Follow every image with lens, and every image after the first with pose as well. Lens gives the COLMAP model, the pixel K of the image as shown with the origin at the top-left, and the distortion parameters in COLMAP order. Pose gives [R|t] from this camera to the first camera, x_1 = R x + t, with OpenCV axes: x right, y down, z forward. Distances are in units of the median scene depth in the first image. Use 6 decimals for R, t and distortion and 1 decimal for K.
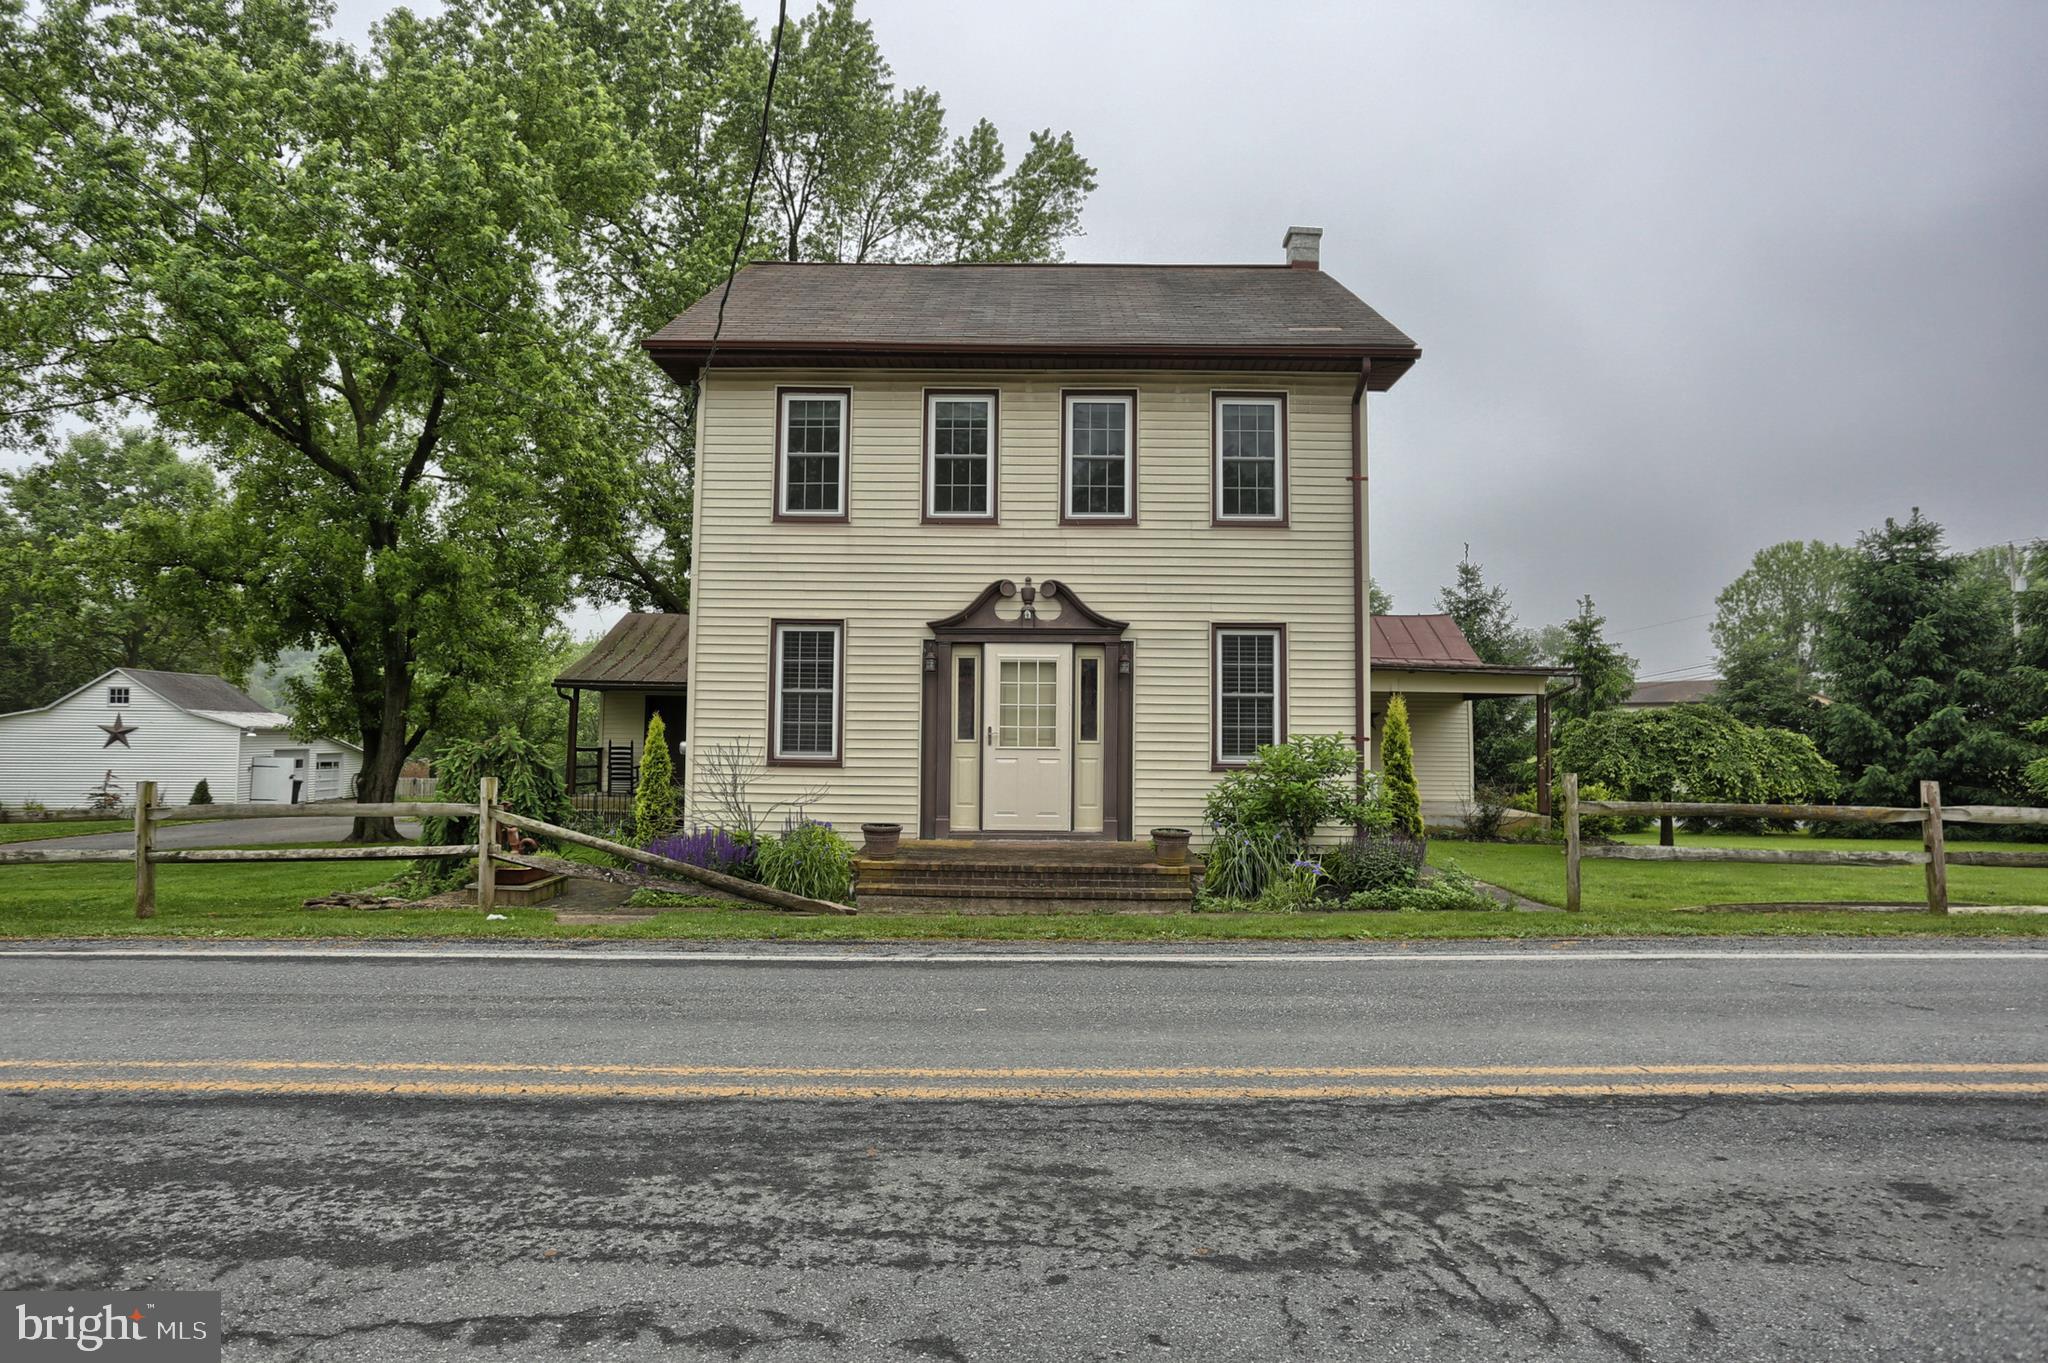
lens RADIAL K [[1151.9, 0, 1030.5], [0, 1151.9, 661.8], [0, 0, 1]] dist [-0.023920, 0.005240]
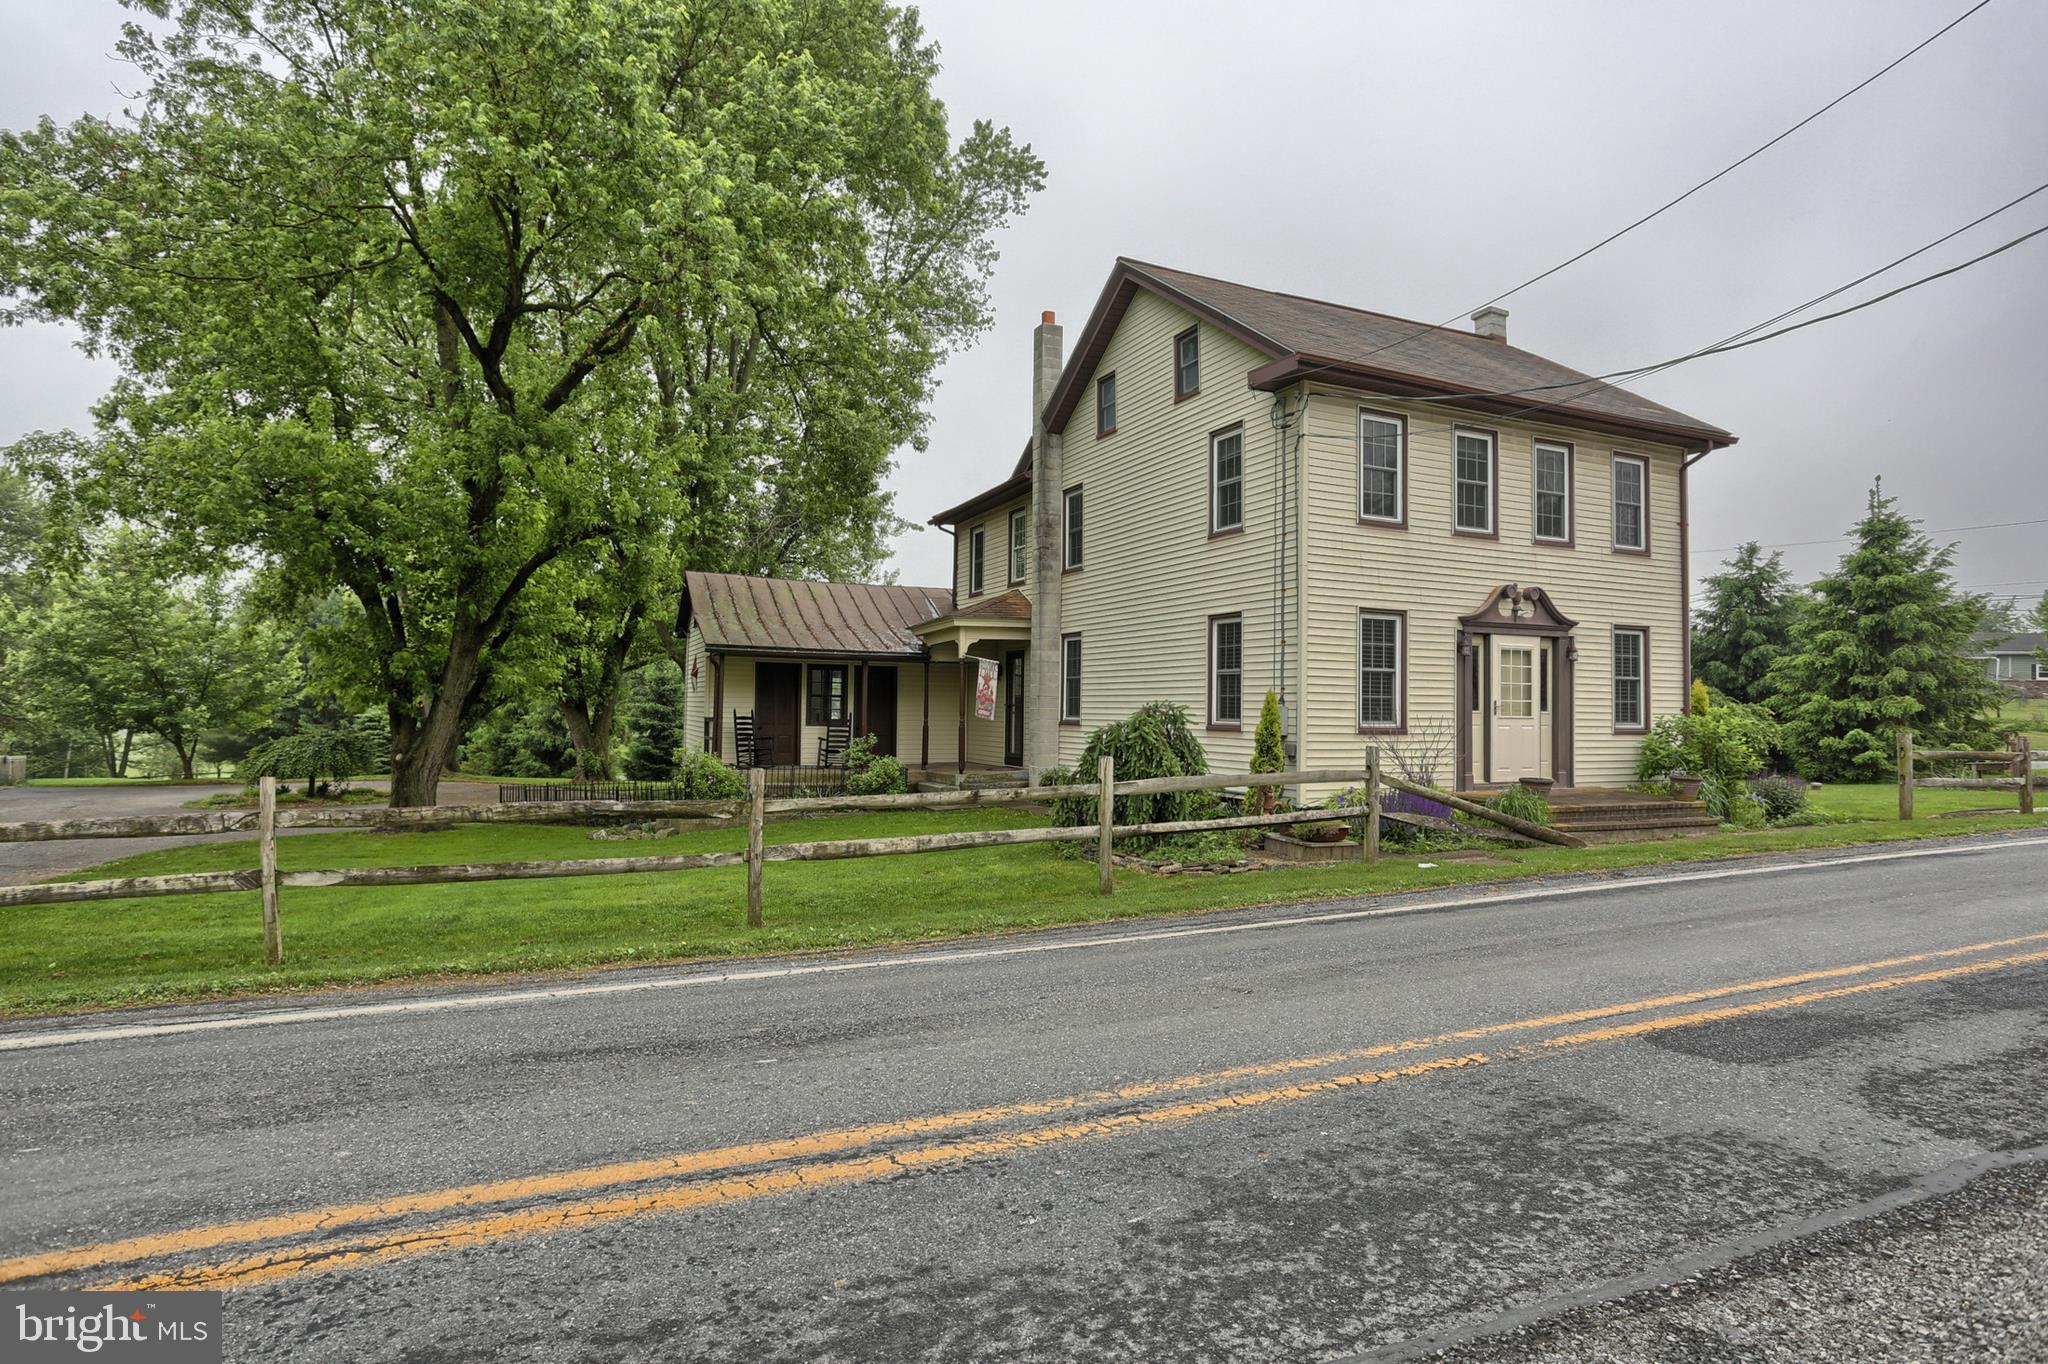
lens RADIAL K [[1101.5, 0, 1041.7], [0, 1101.5, 683.2], [0, 0, 1]] dist [-0.024615, 0.012183]
pose [[0.901620, 0.011075, 0.432387, -0.998875], [-0.035649, 0.998174, 0.048769, -0.003729], [-0.431057, -0.059386, 0.900368, 0.128344]]
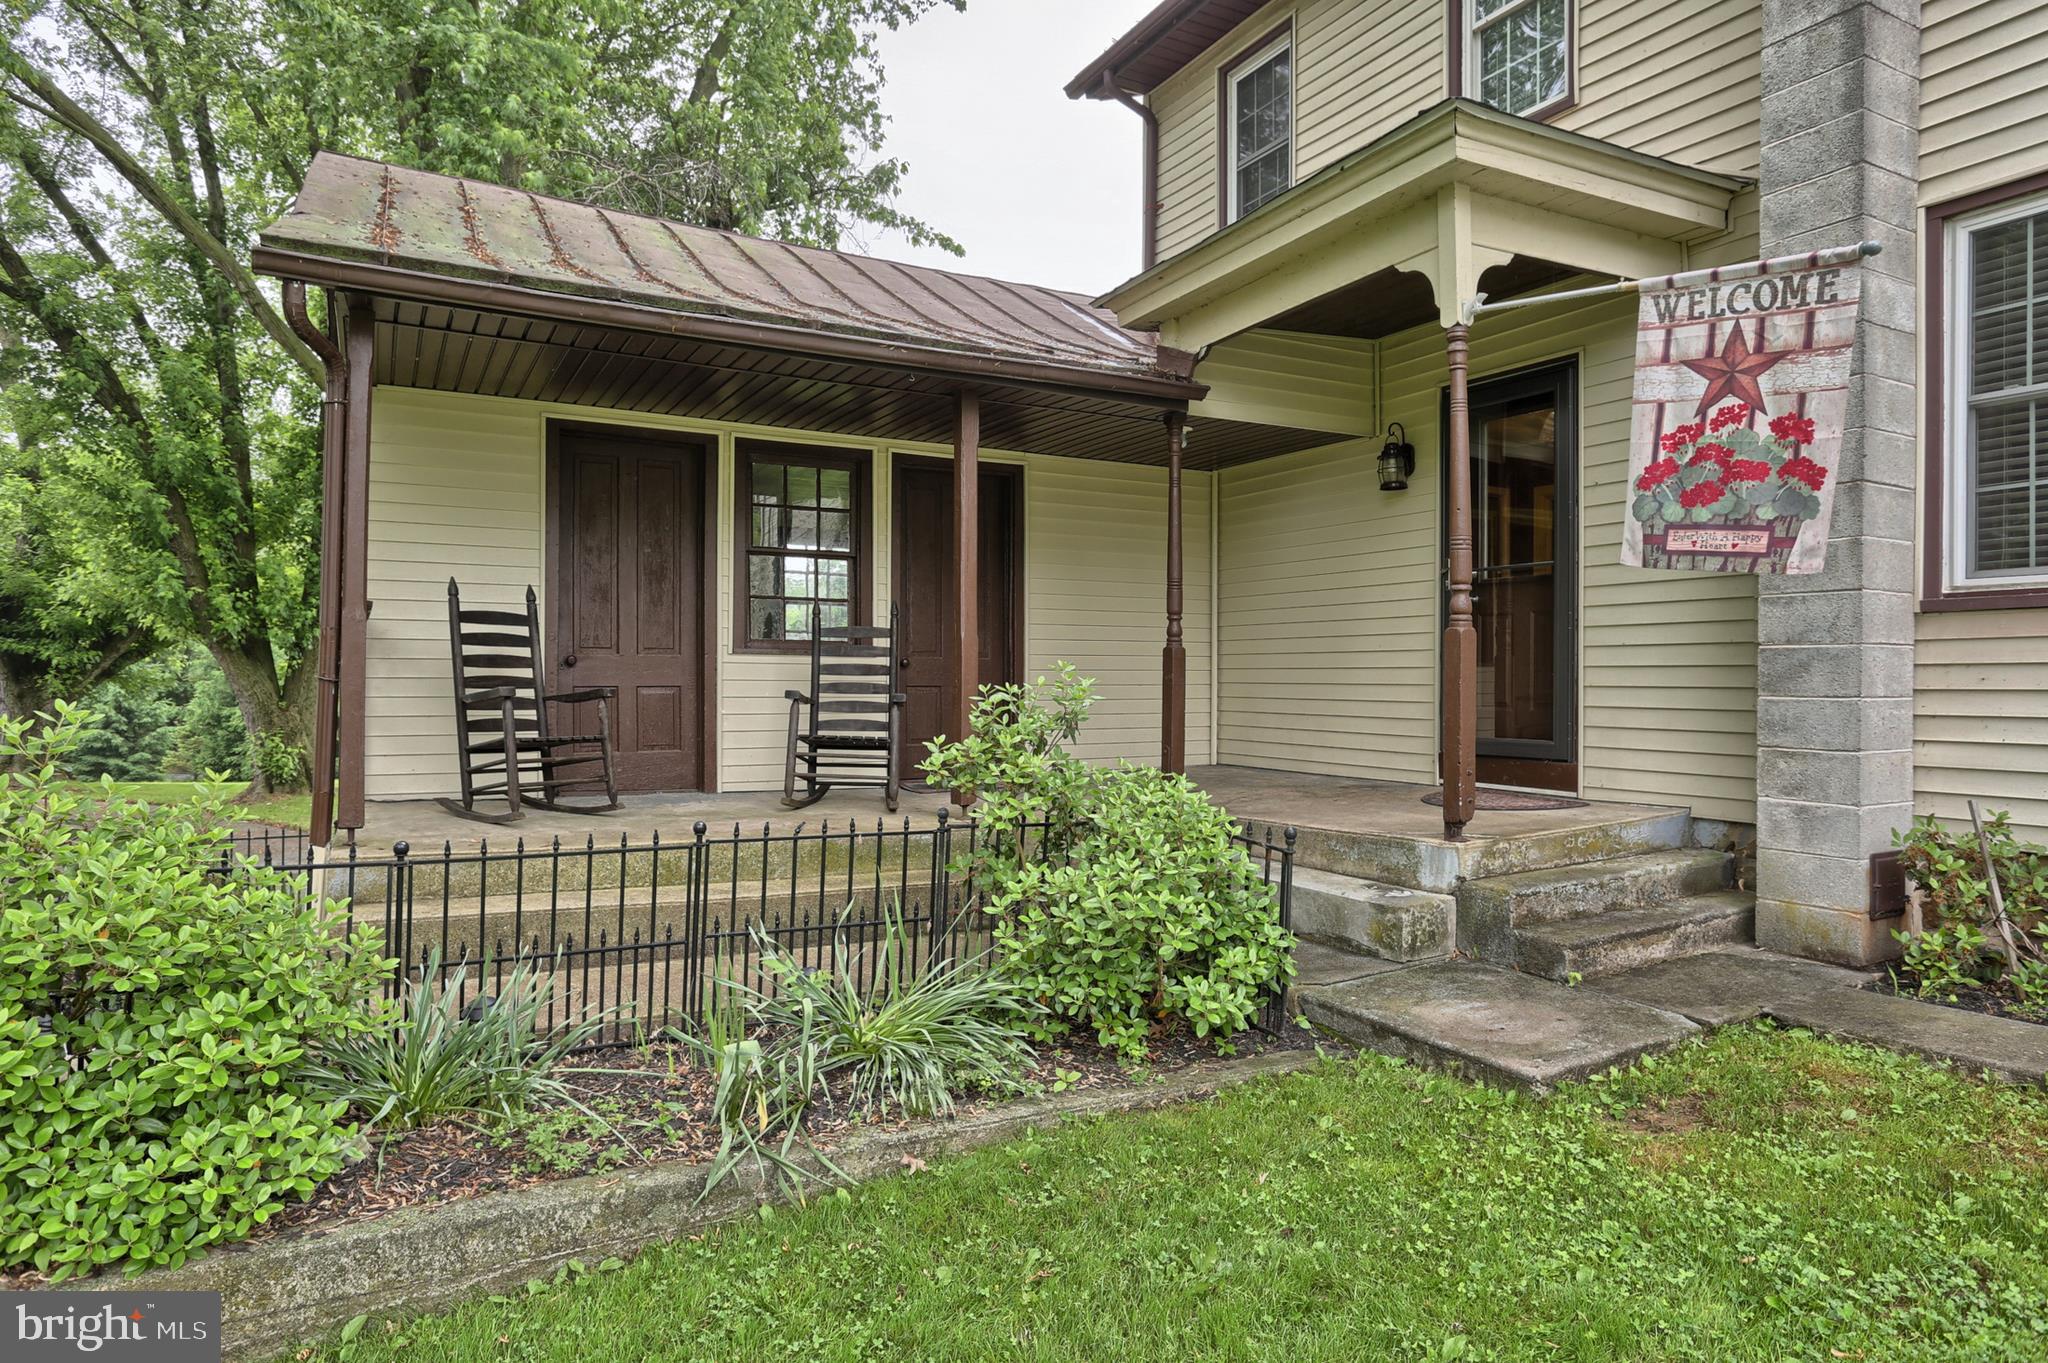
lens RADIAL K [[1228.5, 0, 1038.8], [0, 1228.5, 690.8], [0, 0, 1]] dist [-0.032776, 0.005844]
pose [[0.872042, -0.011961, 0.489284, -0.726203], [-0.032193, 0.996135, 0.081727, 0.132184], [-0.488371, -0.087021, 0.868287, 1.332440]]
